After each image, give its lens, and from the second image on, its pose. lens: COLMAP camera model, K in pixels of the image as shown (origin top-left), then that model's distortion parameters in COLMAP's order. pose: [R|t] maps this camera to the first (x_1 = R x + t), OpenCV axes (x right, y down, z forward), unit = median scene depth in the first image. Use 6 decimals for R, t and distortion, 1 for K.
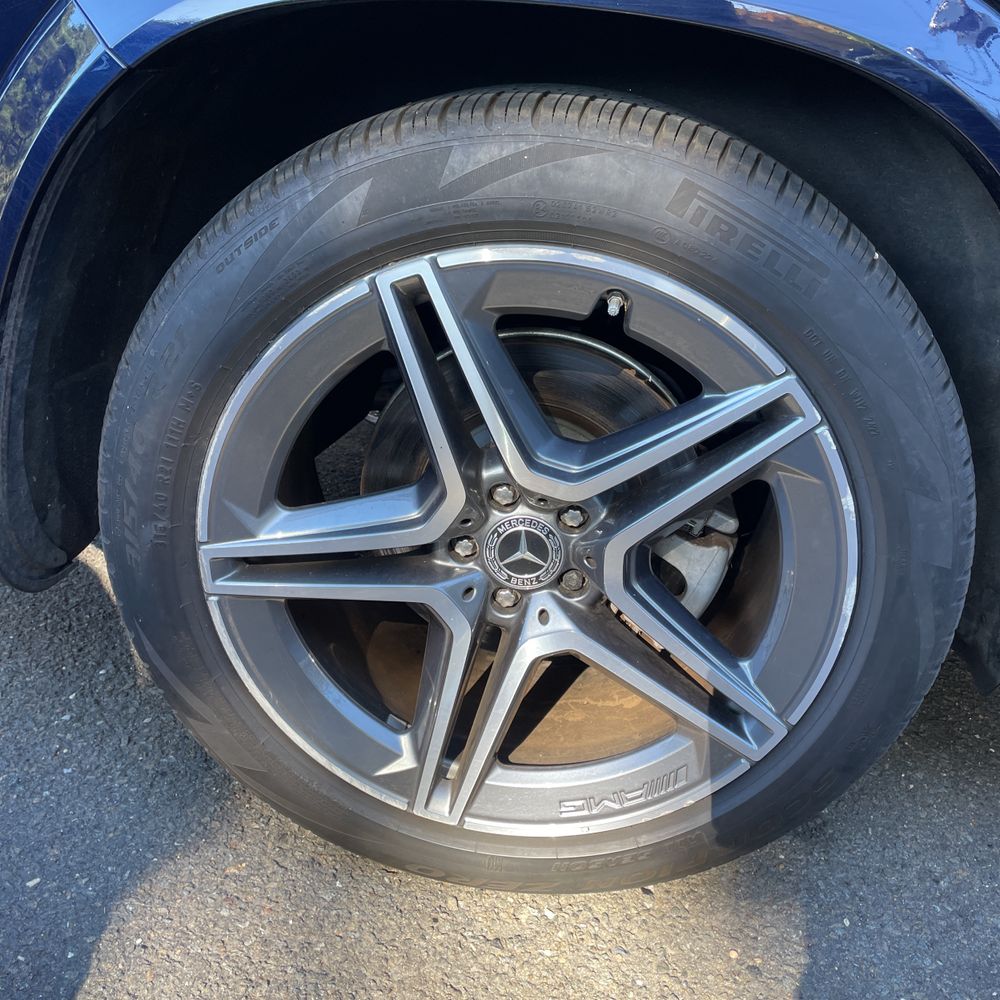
lens RADIAL K [[1031.2, 0, 508.2], [0, 1031.2, 492.2], [0, 0, 1]] dist [0.096897, -0.144885]
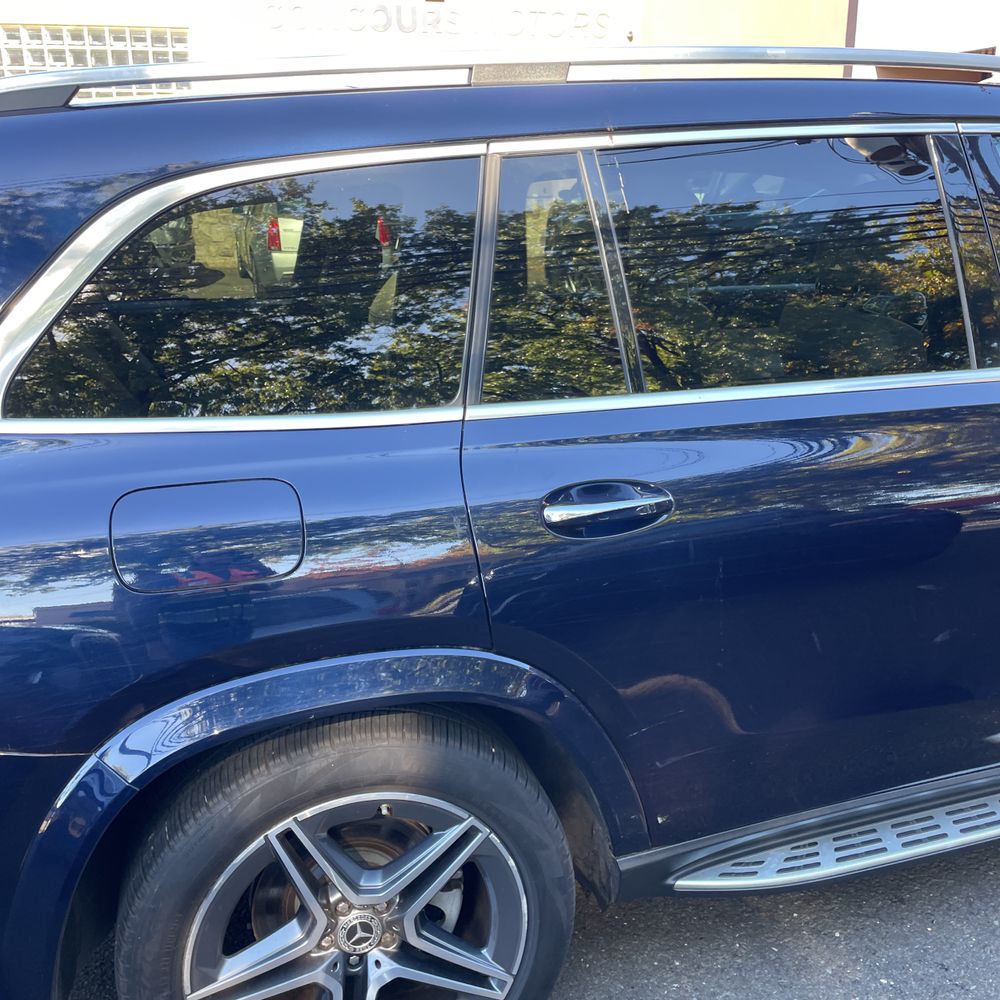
lens RADIAL K [[1031.2, 0, 508.2], [0, 1031.2, 492.2], [0, 0, 1]] dist [0.096897, -0.144885]
pose [[0.918665, -0.210993, 0.333972, -0.206576], [0.260509, 0.959110, -0.110652, -0.438861], [-0.296969, 0.188655, 0.936066, -1.020882]]
